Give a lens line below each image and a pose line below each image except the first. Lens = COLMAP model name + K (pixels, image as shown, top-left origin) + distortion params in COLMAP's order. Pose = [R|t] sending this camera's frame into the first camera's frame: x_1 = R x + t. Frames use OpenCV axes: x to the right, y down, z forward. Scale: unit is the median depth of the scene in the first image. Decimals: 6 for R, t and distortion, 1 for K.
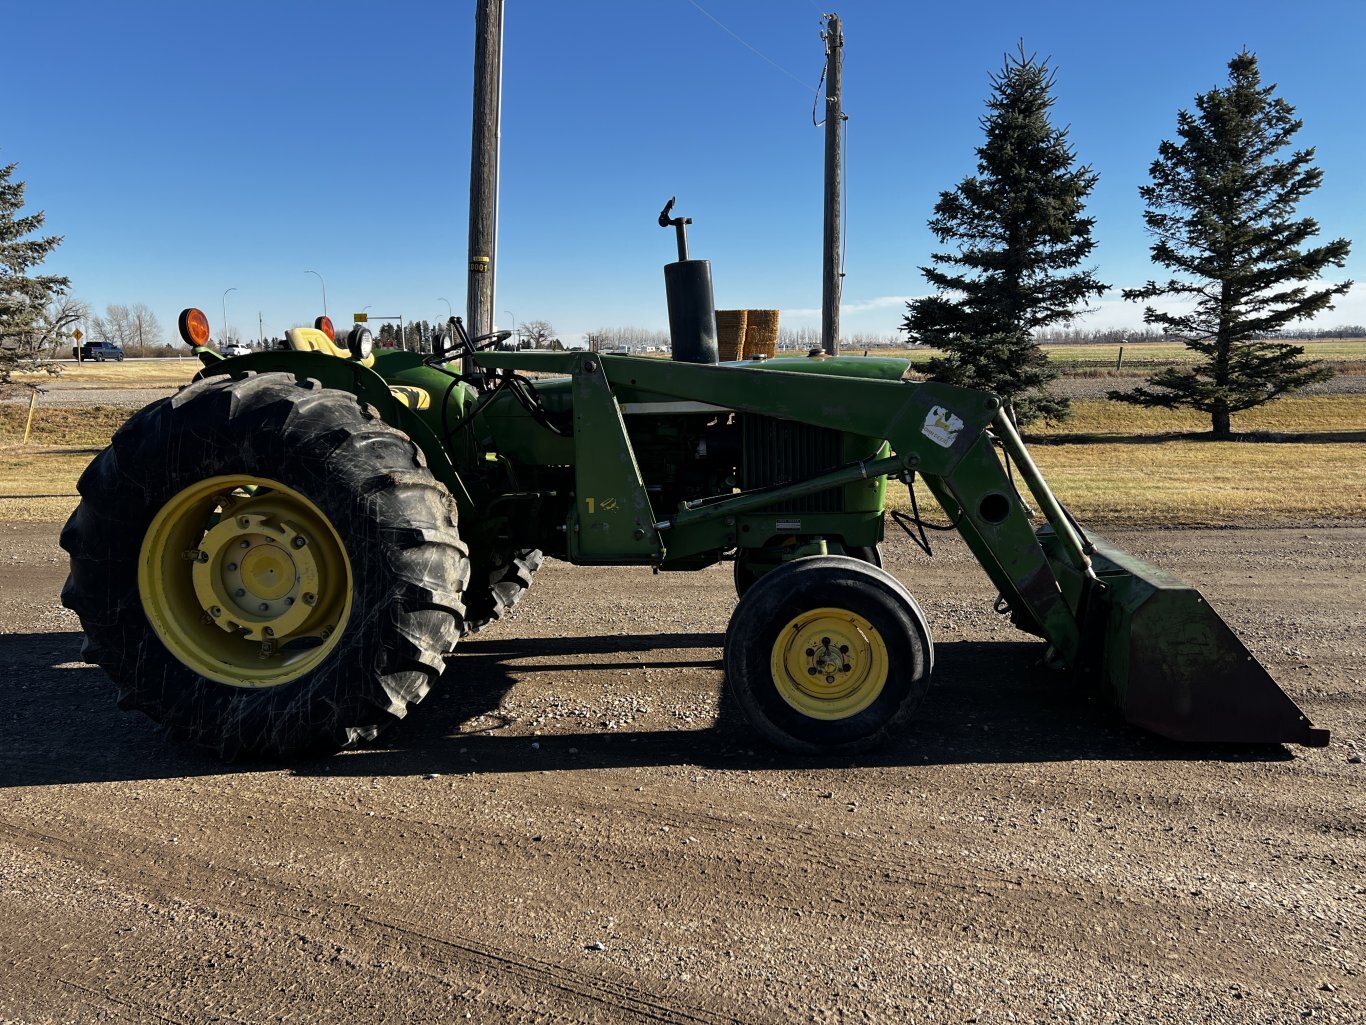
lens RADIAL K [[1022.3, 0, 695.9], [0, 1022.3, 503.8], [0, 0, 1]] dist [0.059239, -0.061324]
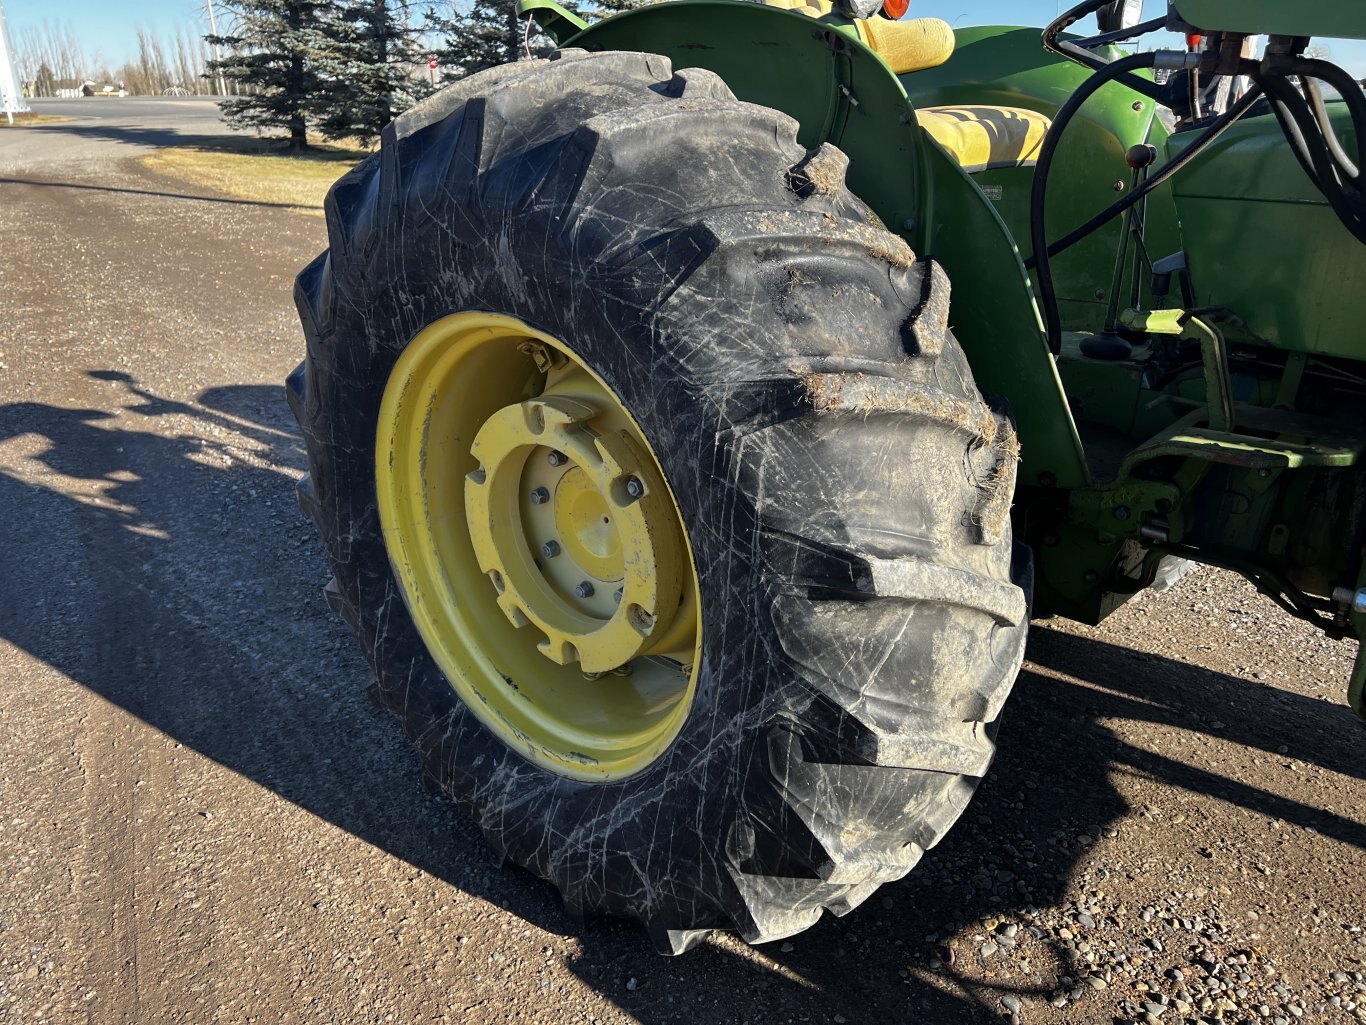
lens RADIAL K [[1022.3, 0, 692.3], [0, 1022.3, 500.7], [0, 0, 1]] dist [0.059239, -0.061324]
pose [[0.795595, 0.234951, -0.558415, -0.129056], [-0.098056, 0.959522, 0.264011, -0.070133], [0.597841, -0.155290, 0.786429, 0.680199]]
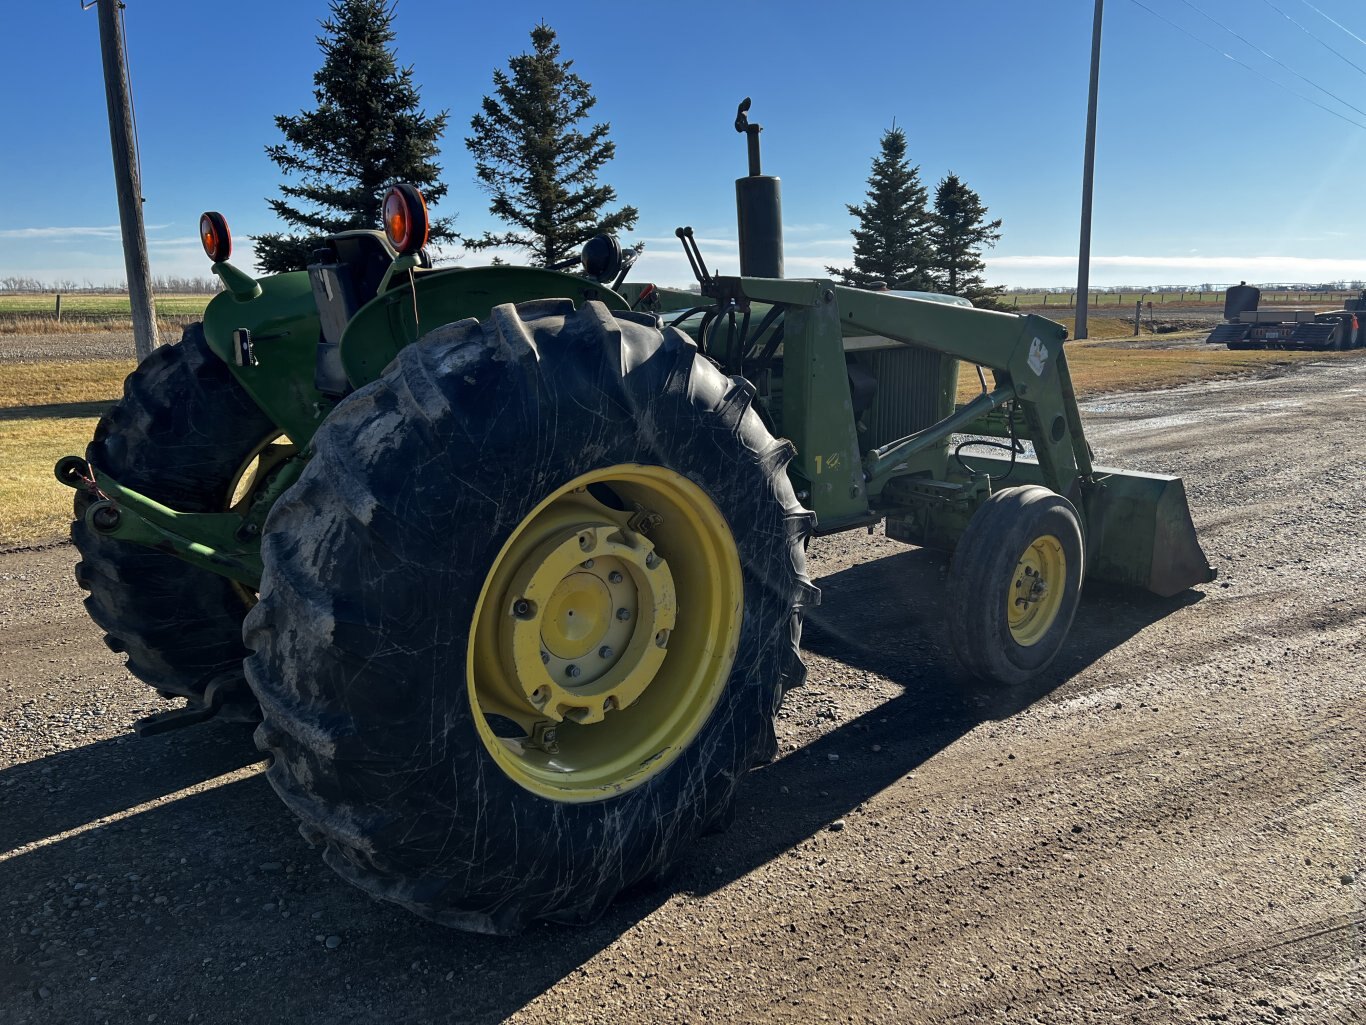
lens RADIAL K [[1022.3, 0, 690.2], [0, 1022.3, 506.0], [0, 0, 1]] dist [0.059239, -0.061324]
pose [[0.700281, -0.130769, 0.701787, -0.817862], [0.096609, 0.991395, 0.088332, -0.051711], [-0.707299, 0.005942, 0.706889, 0.509189]]
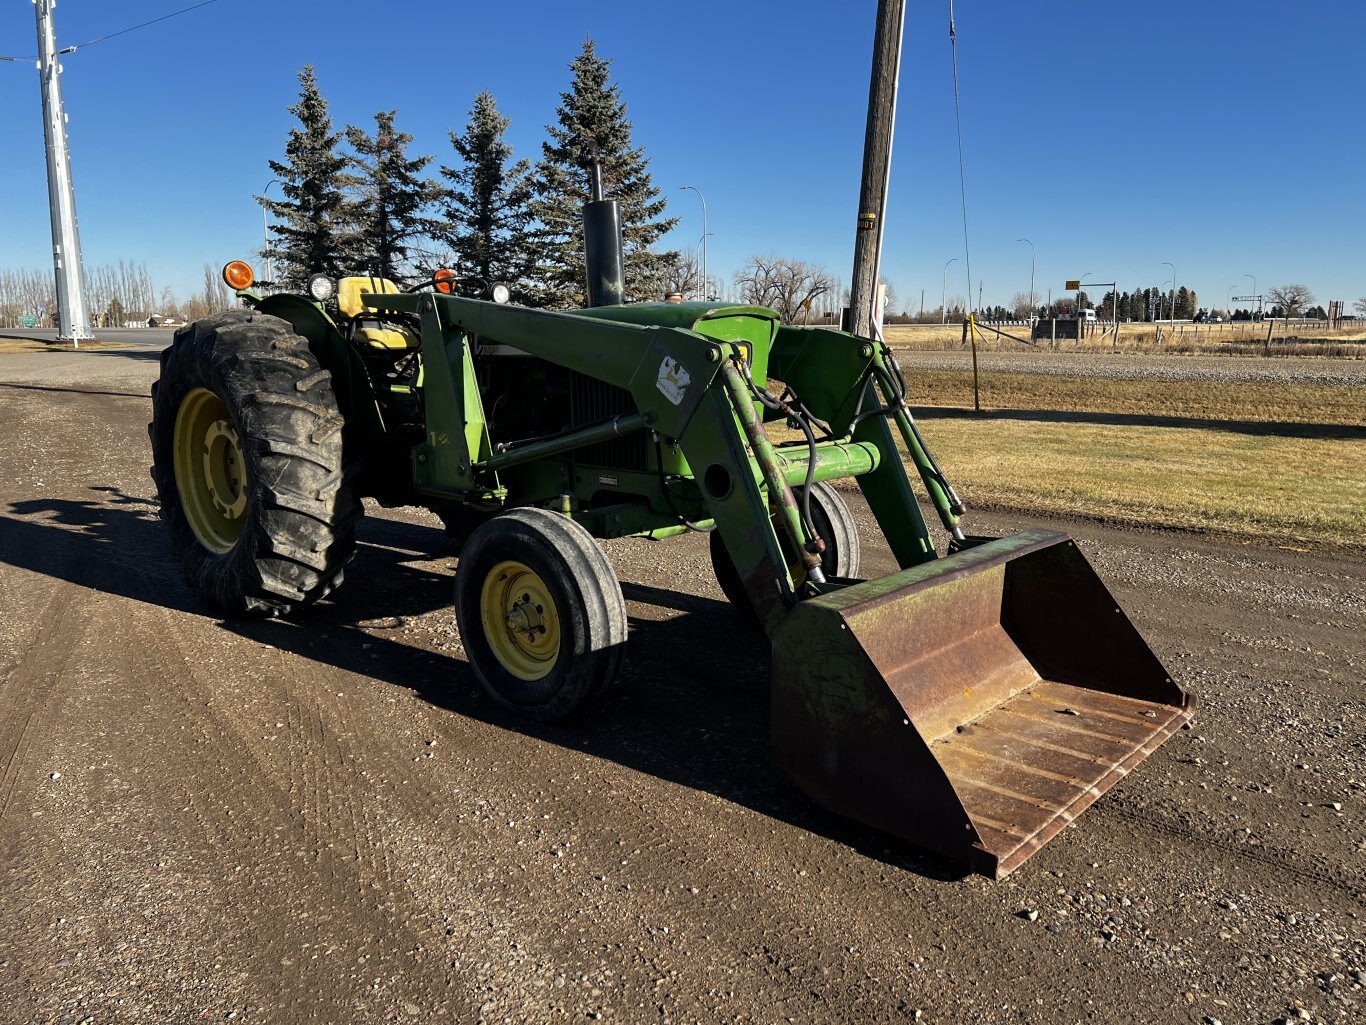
lens RADIAL K [[1022.3, 0, 697.3], [0, 1022.3, 504.0], [0, 0, 1]] dist [0.059239, -0.061324]
pose [[0.783213, 0.122131, -0.609640, 0.821938], [-0.103952, 0.992438, 0.065270, -0.031043], [0.613002, 0.012253, 0.789987, 0.341153]]
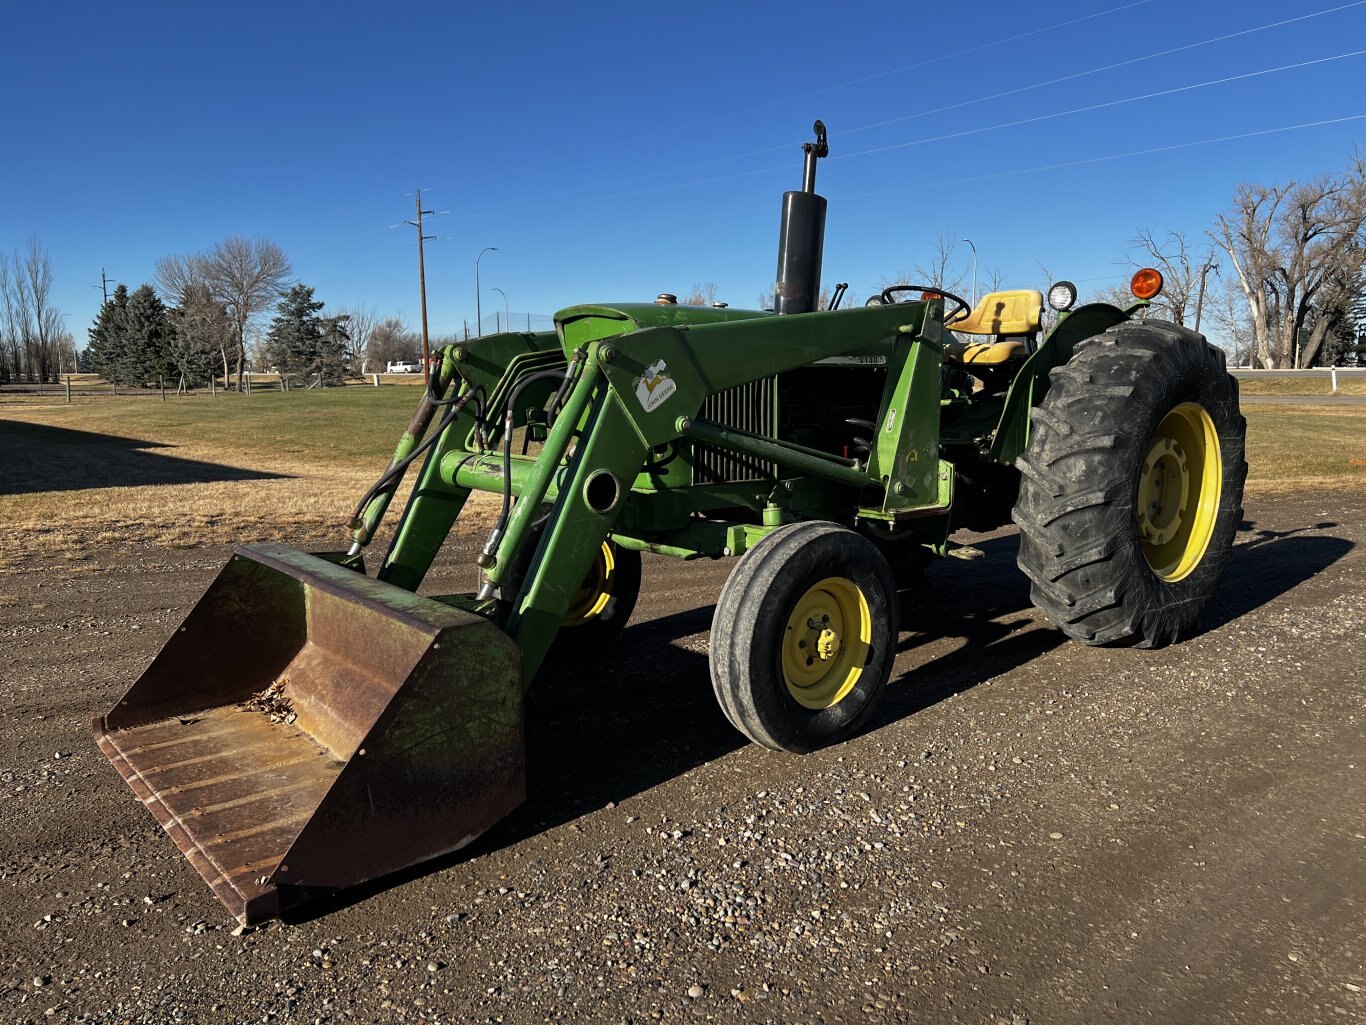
lens RADIAL K [[1022.3, 0, 689.6], [0, 1022.3, 510.4], [0, 0, 1]] dist [0.059239, -0.061324]
pose [[-0.719114, 0.110317, -0.686080, 0.820558], [-0.089312, 0.964456, 0.248691, -0.223019], [0.689129, 0.240113, -0.683701, 1.888678]]
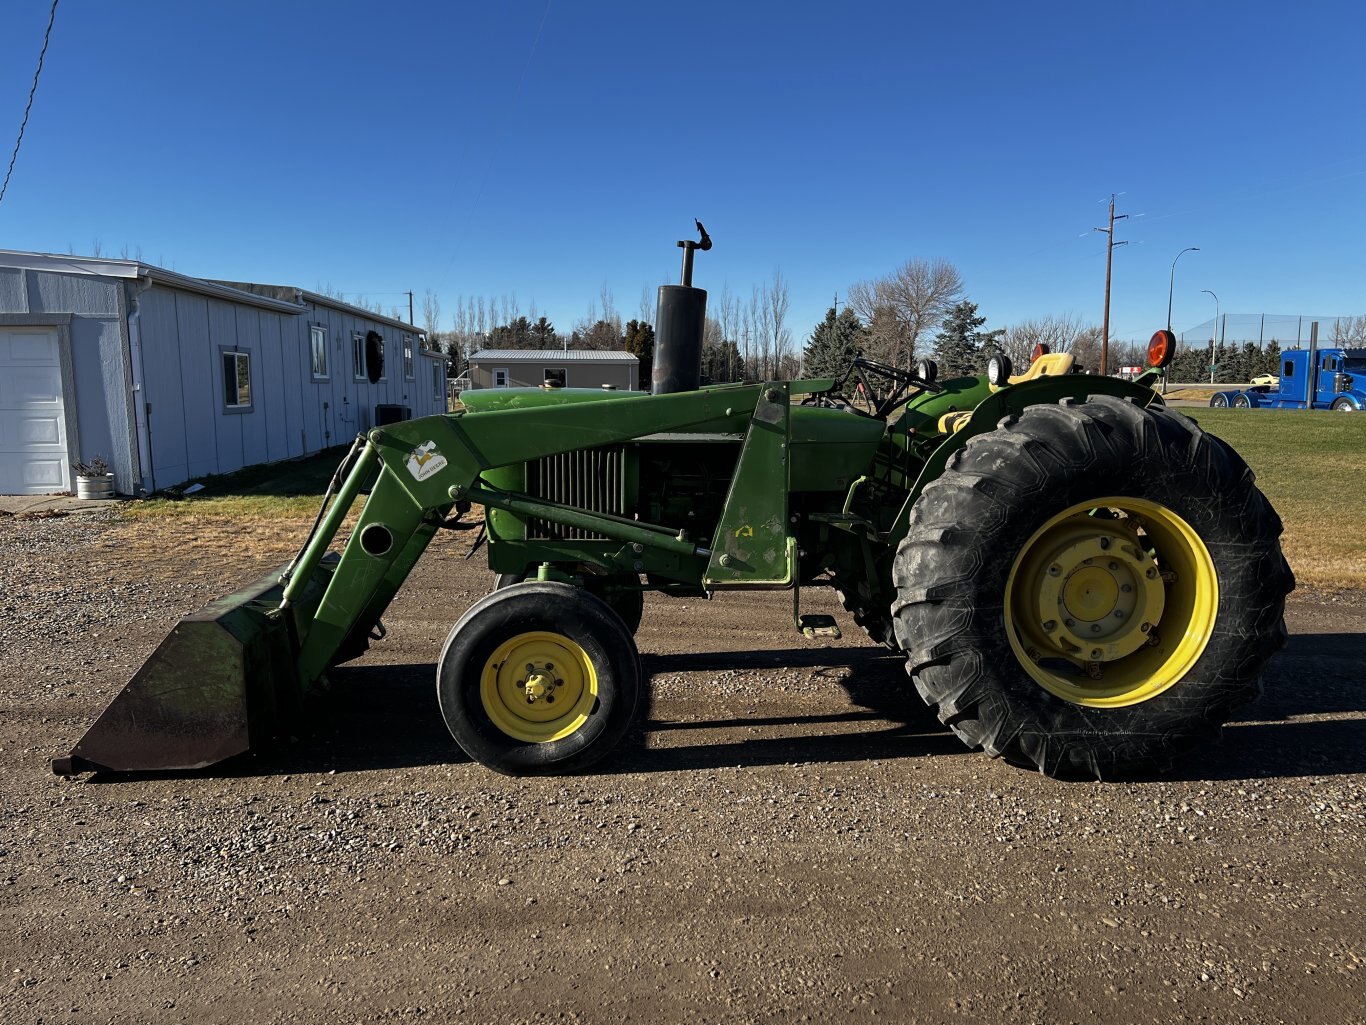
lens RADIAL K [[1022.3, 0, 695.5], [0, 1022.3, 511.9], [0, 0, 1]] dist [0.059239, -0.061324]
pose [[-0.993508, 0.028517, -0.110131, 0.107615], [-0.002700, 0.961889, 0.273428, -0.352129], [0.113731, 0.271950, -0.955567, 2.339254]]
